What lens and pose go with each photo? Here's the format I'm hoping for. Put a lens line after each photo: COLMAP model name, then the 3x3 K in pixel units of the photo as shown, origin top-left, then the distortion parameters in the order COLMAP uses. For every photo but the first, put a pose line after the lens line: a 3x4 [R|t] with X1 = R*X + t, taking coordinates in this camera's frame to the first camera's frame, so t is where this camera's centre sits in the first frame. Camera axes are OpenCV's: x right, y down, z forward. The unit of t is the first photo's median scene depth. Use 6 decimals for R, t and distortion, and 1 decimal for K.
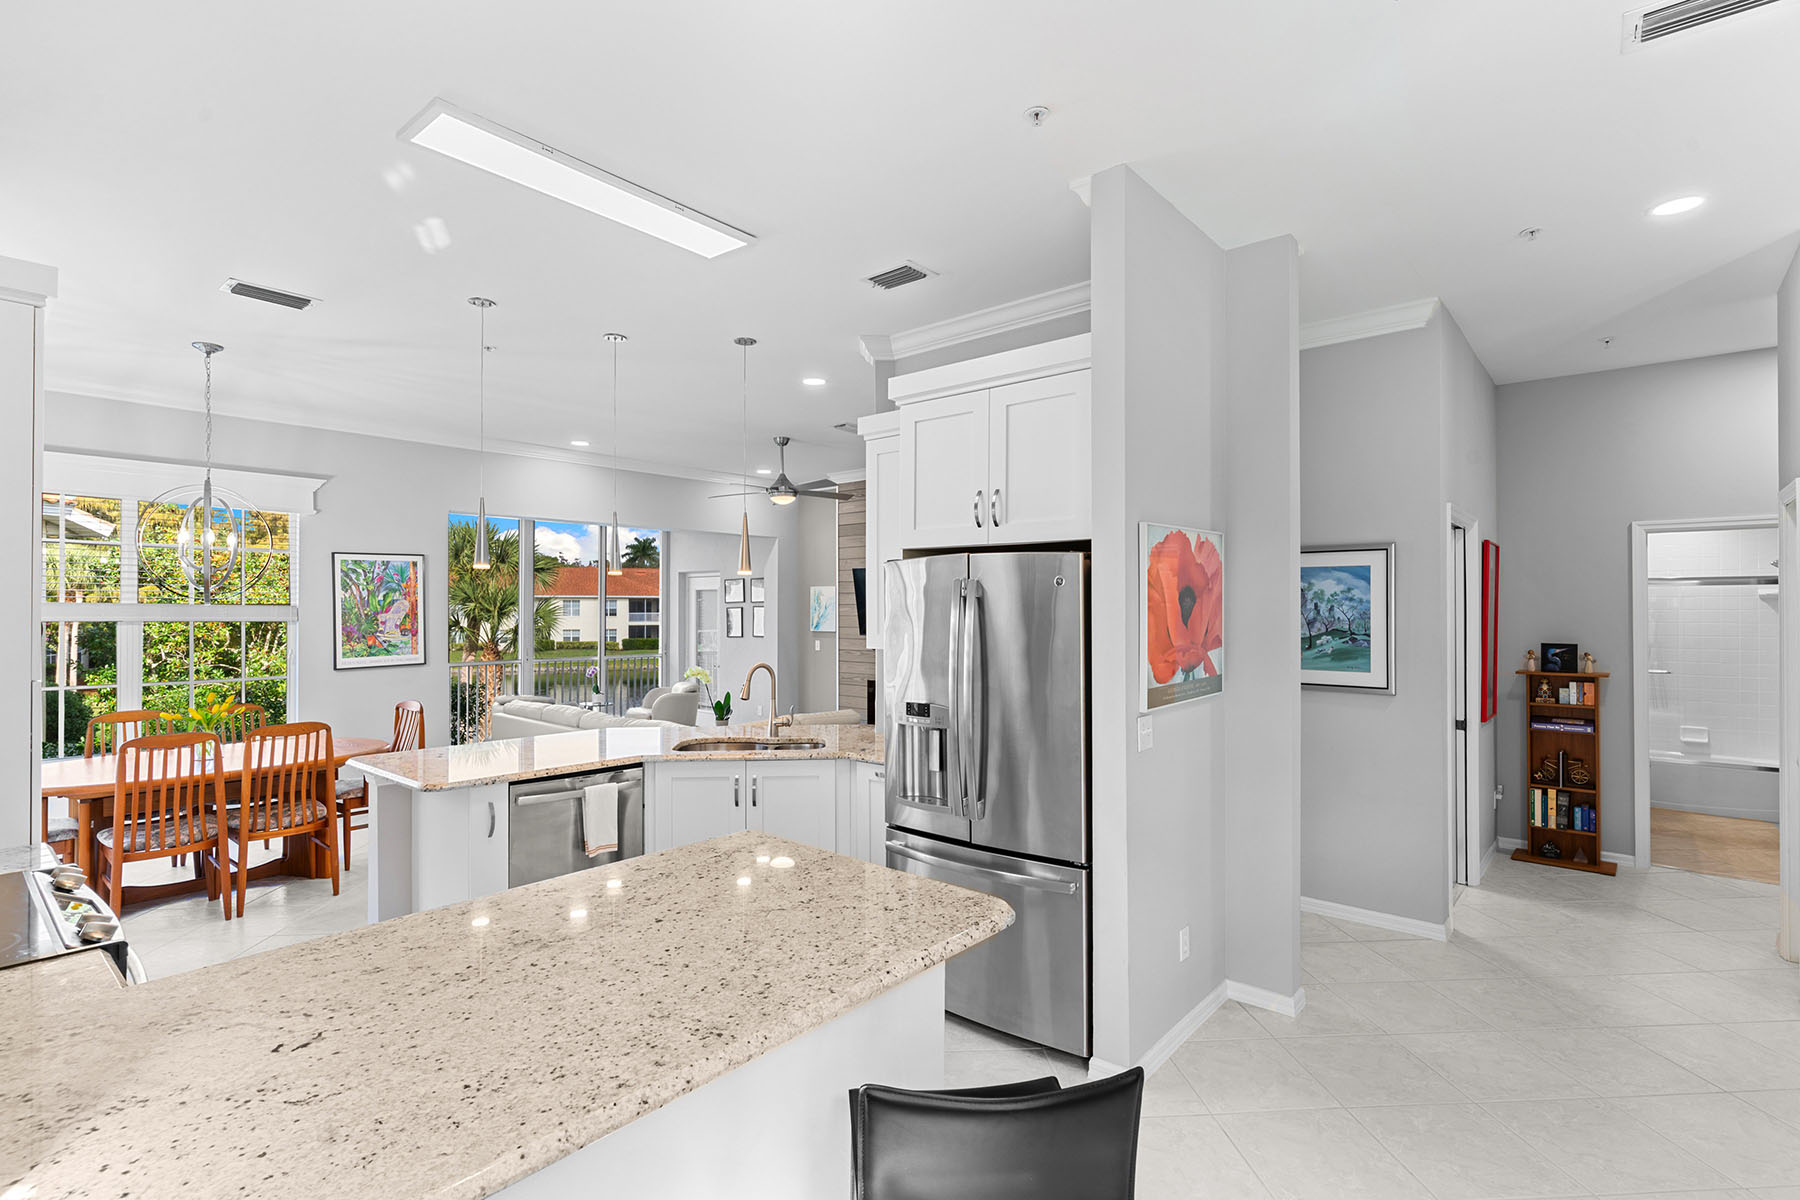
lens RADIAL K [[858.2, 0, 900.0], [0, 858.2, 600.0], [0, 0, 1]] dist [0.004154, 0.000446]
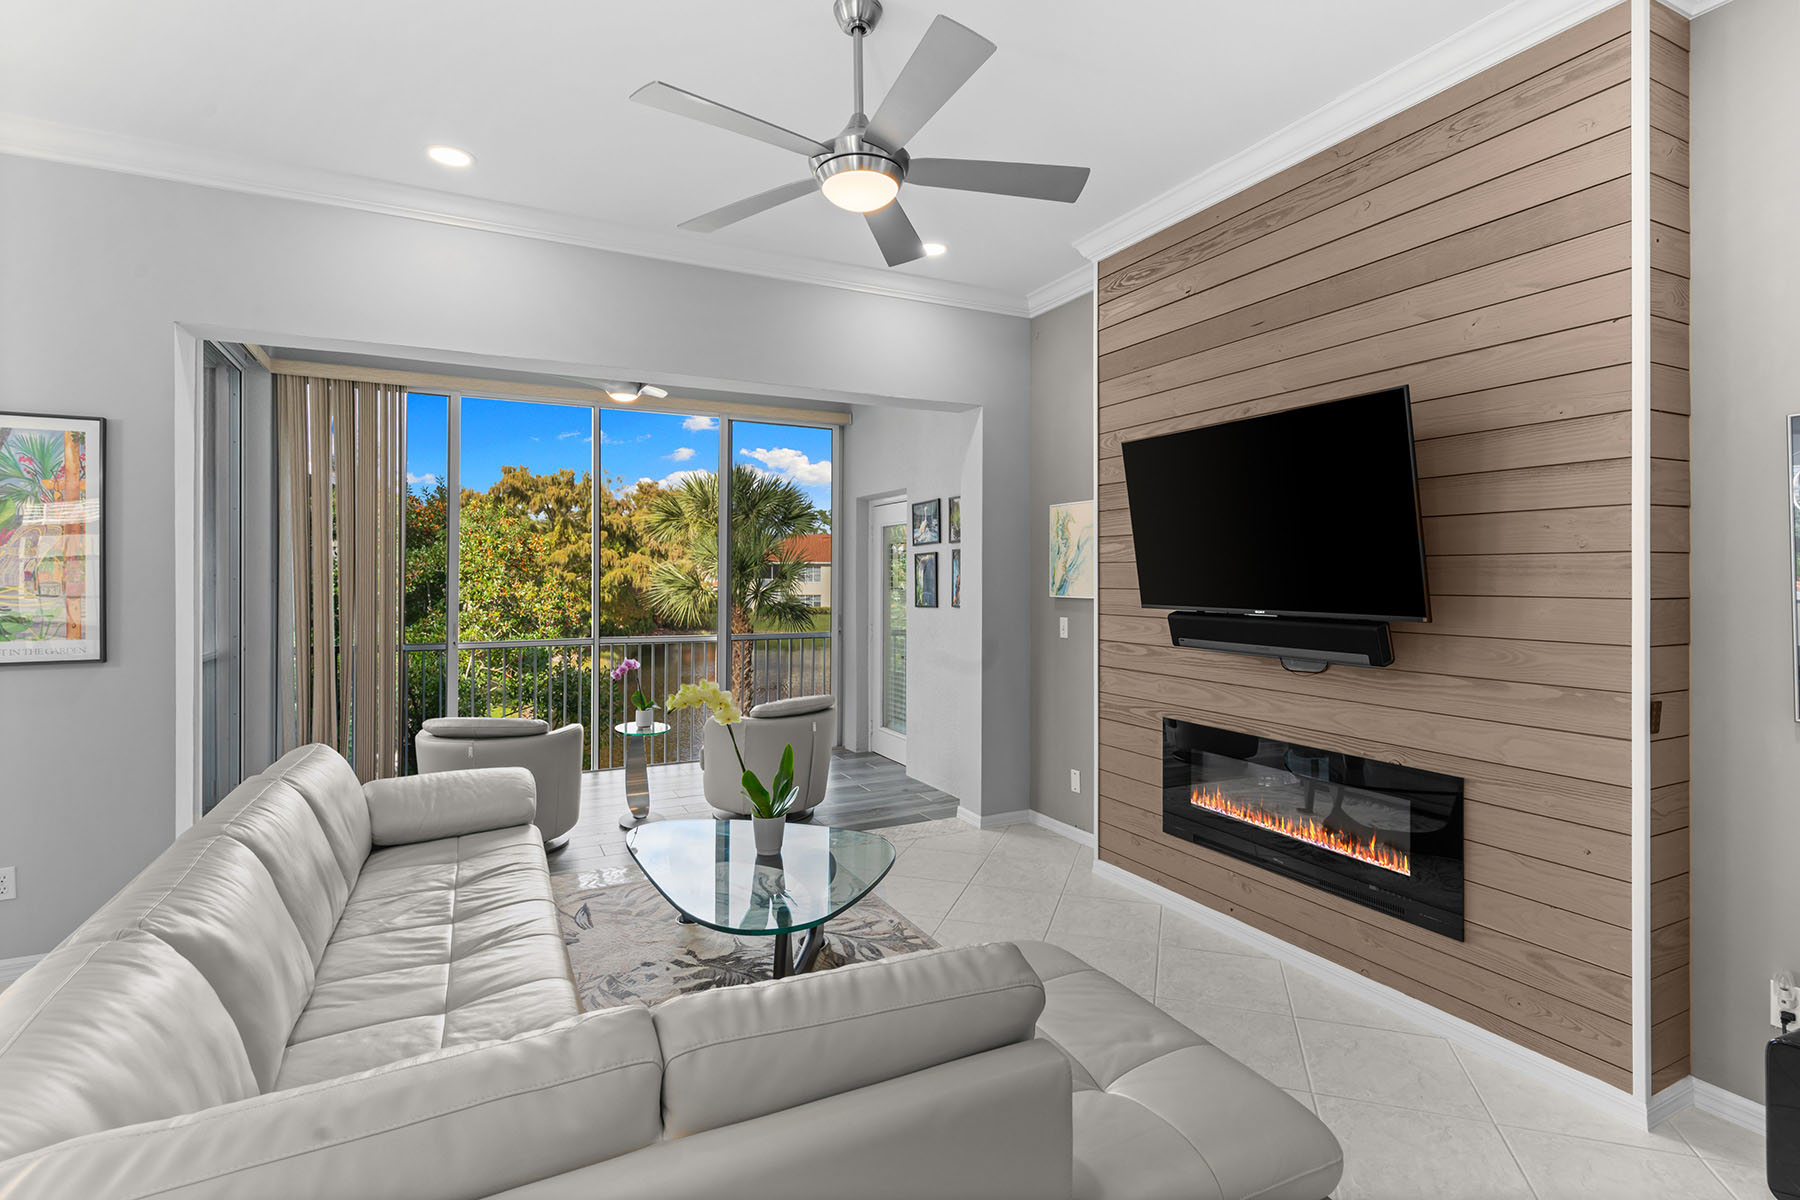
lens RADIAL K [[862.7, 0, 900.7], [0, 862.7, 571.8], [0, 0, 1]] dist [0.003836, -0.000437]
pose [[0.925276, -0.002056, -0.379290, 0.002260], [0.004024, 0.999982, 0.004395, 0.027899], [0.379274, -0.005593, 0.925268, 0.747527]]
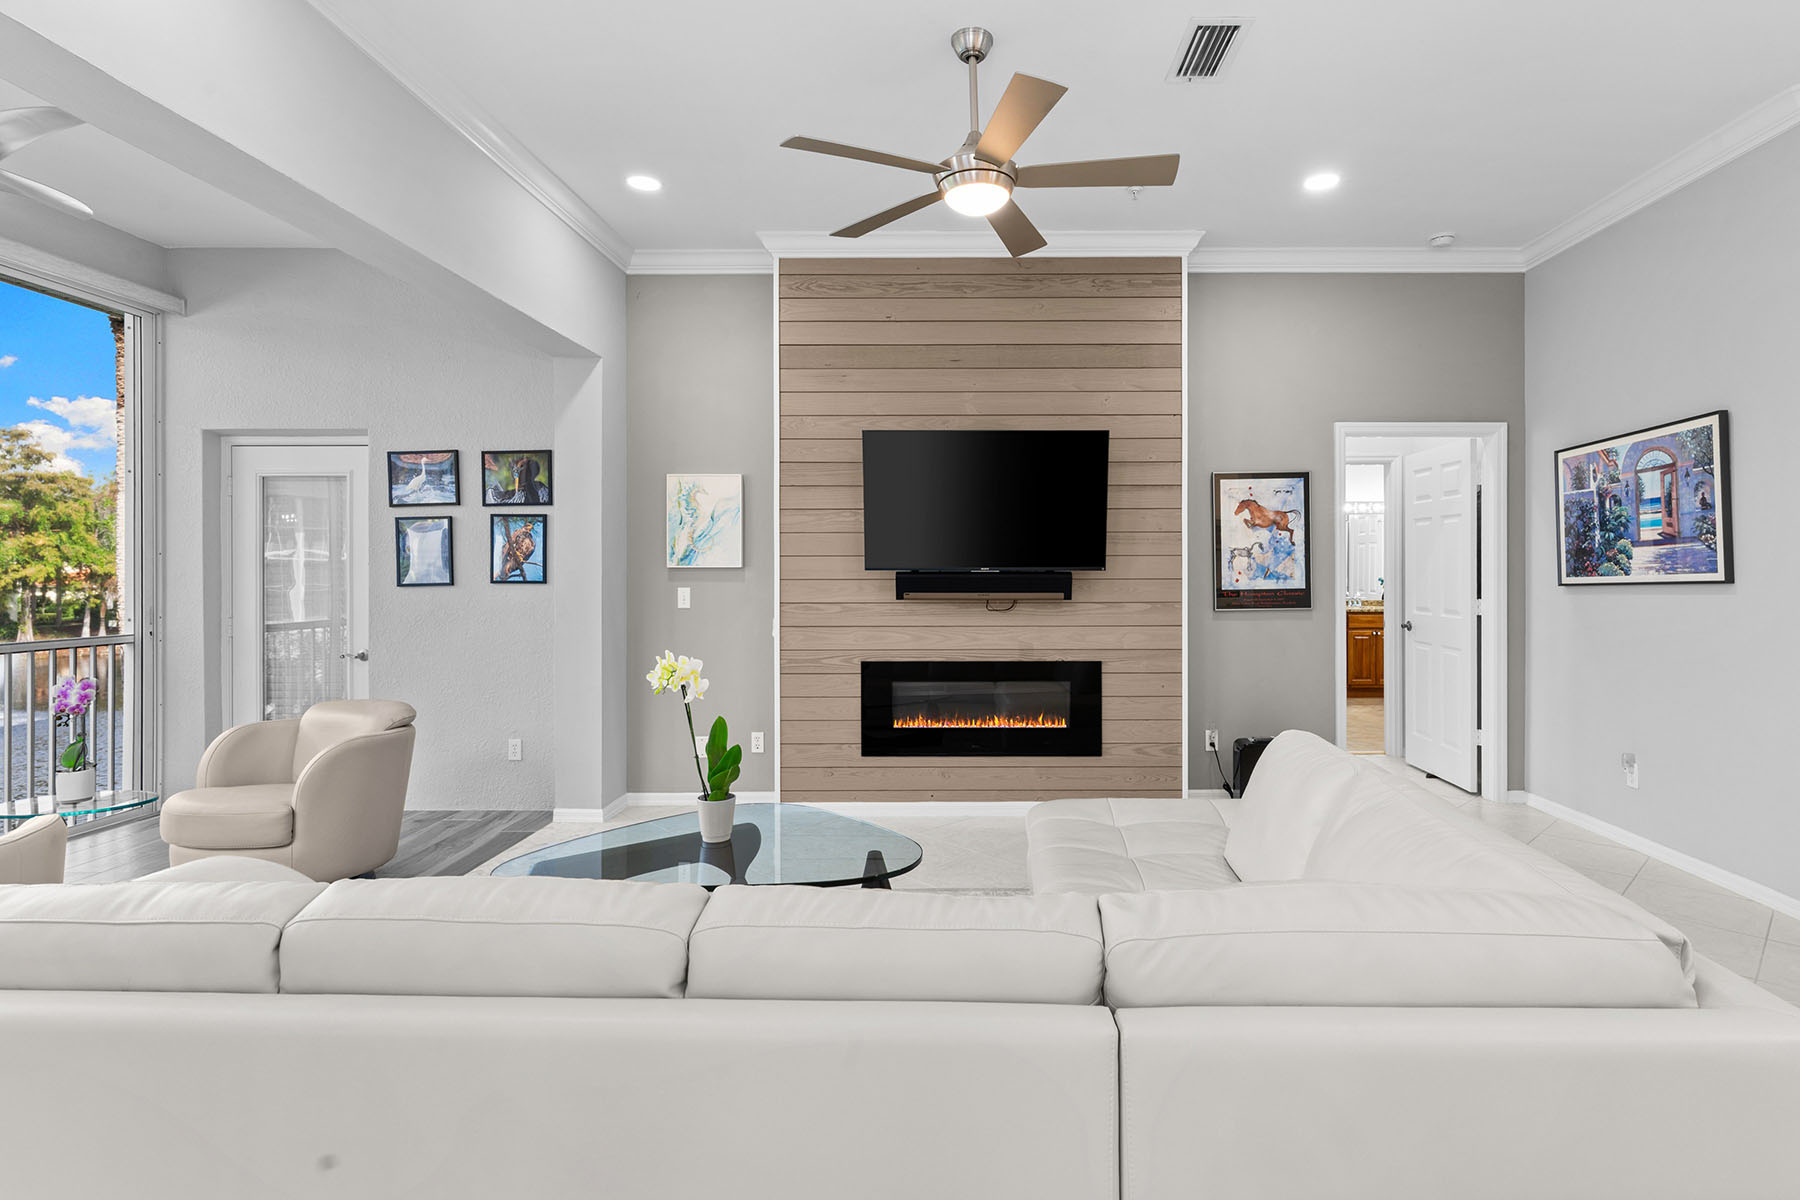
lens RADIAL K [[872.7, 0, 967.9], [0, 872.7, 575.1], [0, 0, 1]] dist [-0.001014, -0.000428]
pose [[0.757732, -0.002914, 0.652560, -0.418666], [-0.004931, 0.999936, 0.010191, 0.049393], [-0.652547, -0.010940, 0.757669, 0.756432]]
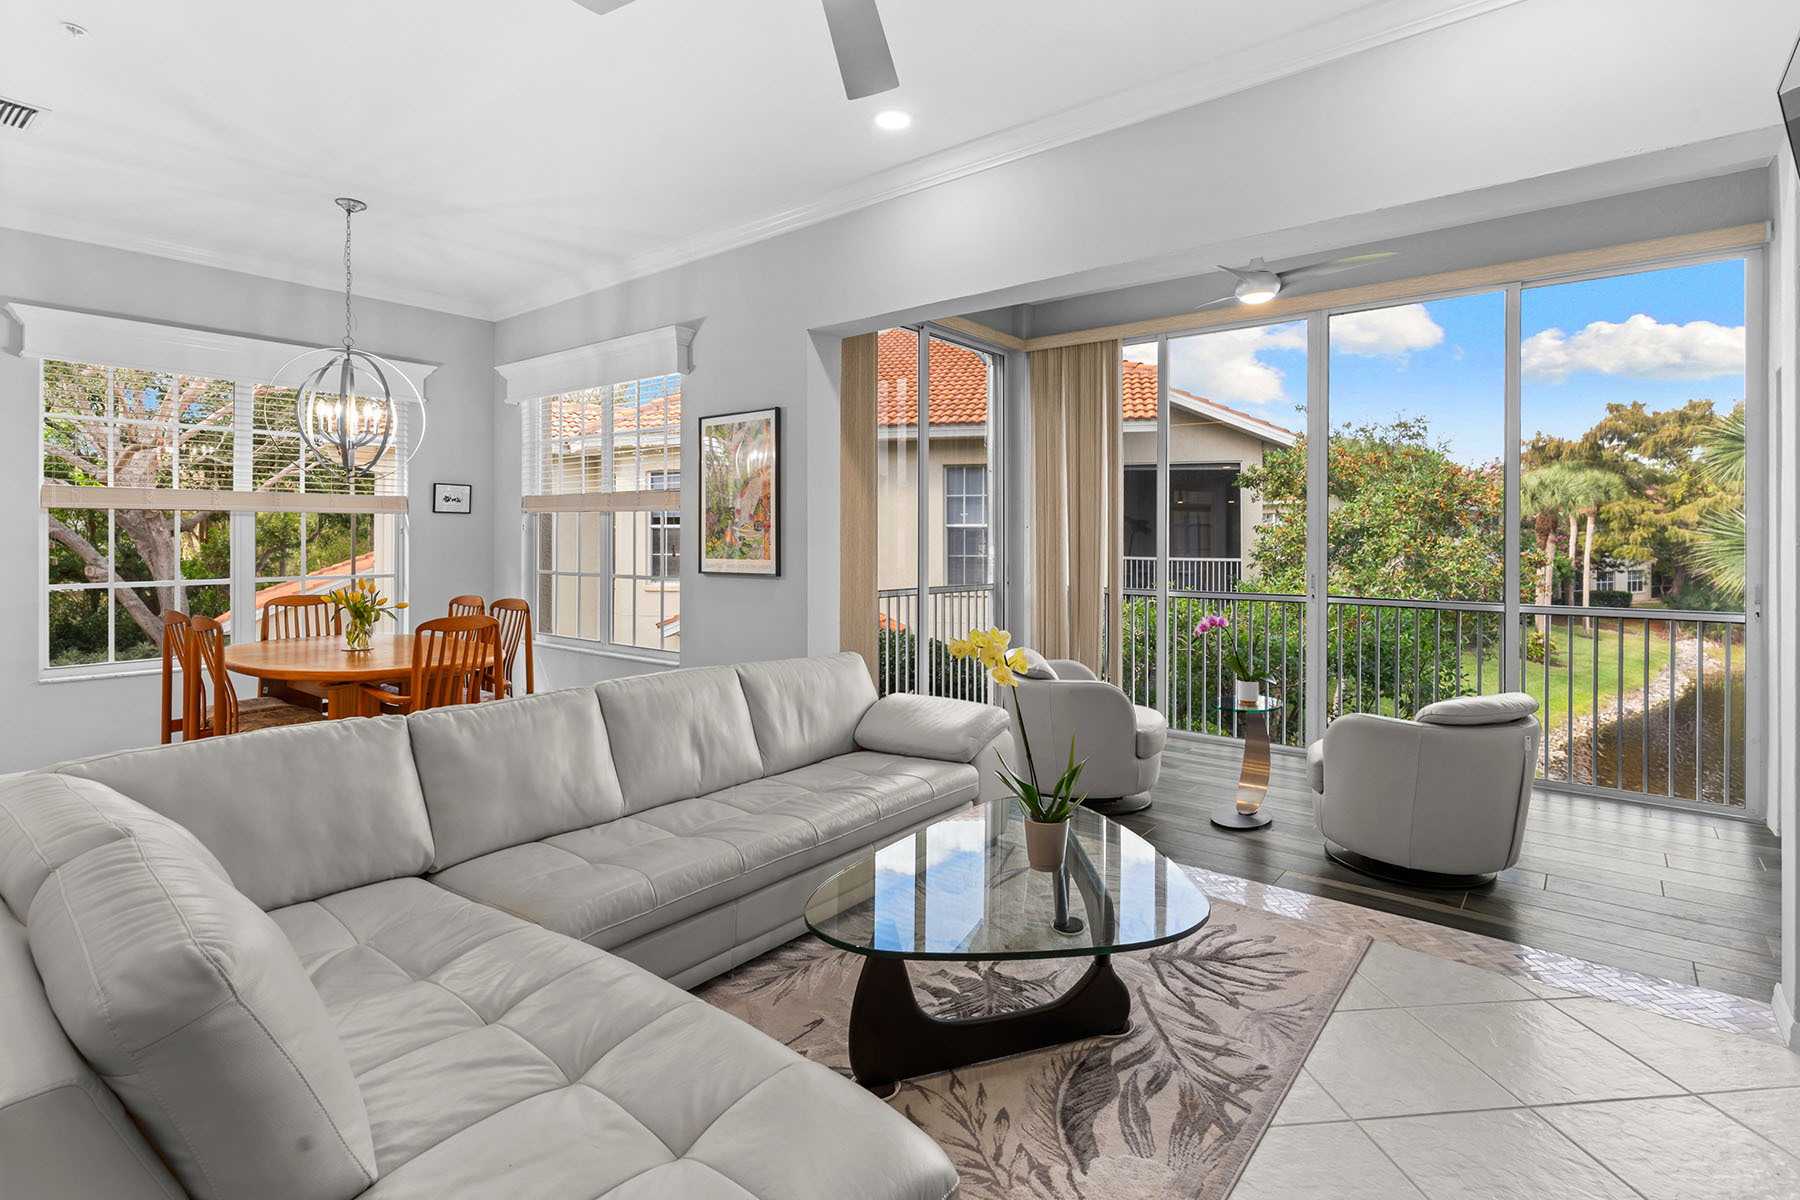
lens RADIAL K [[878.9, 0, 912.9], [0, 878.9, 538.7], [0, 0, 1]] dist [-0.001182, -0.000296]
pose [[0.036227, -0.000772, -0.999343, 0.112967], [0.007177, 0.999974, -0.000512, 0.048495], [0.999318, -0.007153, 0.036231, 1.090142]]
